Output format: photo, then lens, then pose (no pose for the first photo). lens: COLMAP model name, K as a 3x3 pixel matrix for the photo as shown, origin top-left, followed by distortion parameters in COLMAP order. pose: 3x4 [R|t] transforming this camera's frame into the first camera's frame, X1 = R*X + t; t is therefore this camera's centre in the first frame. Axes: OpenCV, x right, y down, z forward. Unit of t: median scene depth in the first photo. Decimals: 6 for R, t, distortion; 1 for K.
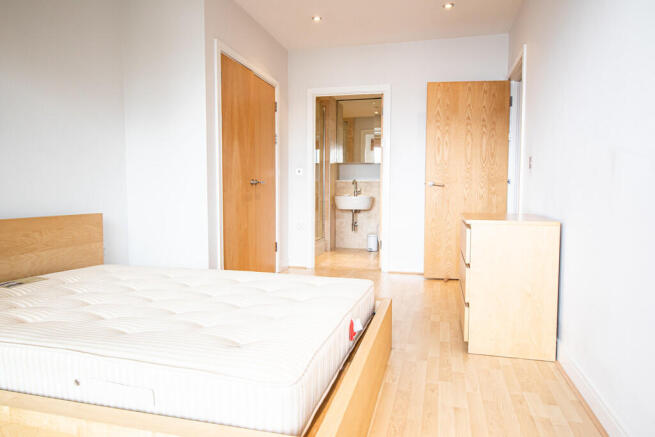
lens RADIAL K [[440.7, 0, 326.6], [0, 440.7, 219.2], [0, 0, 1]] dist [-0.001110, 0.000125]
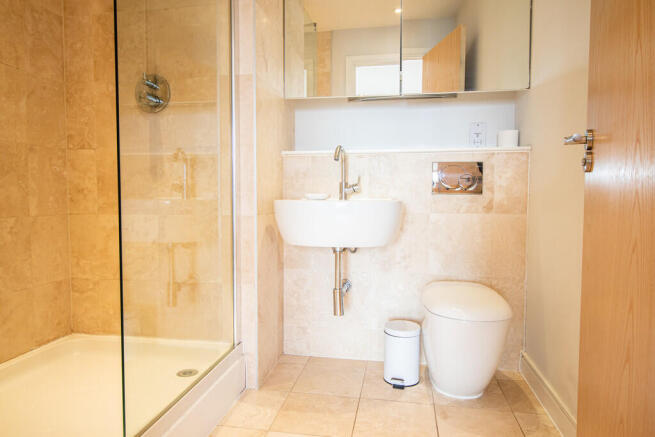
lens RADIAL K [[440.7, 0, 329.1], [0, 440.7, 218.2], [0, 0, 1]] dist [-0.001110, 0.000125]
pose [[0.997624, -0.008564, 0.068364, 0.033584], [0.008005, 0.999932, 0.008438, -0.041412], [-0.068431, -0.007870, 0.997625, 0.681469]]
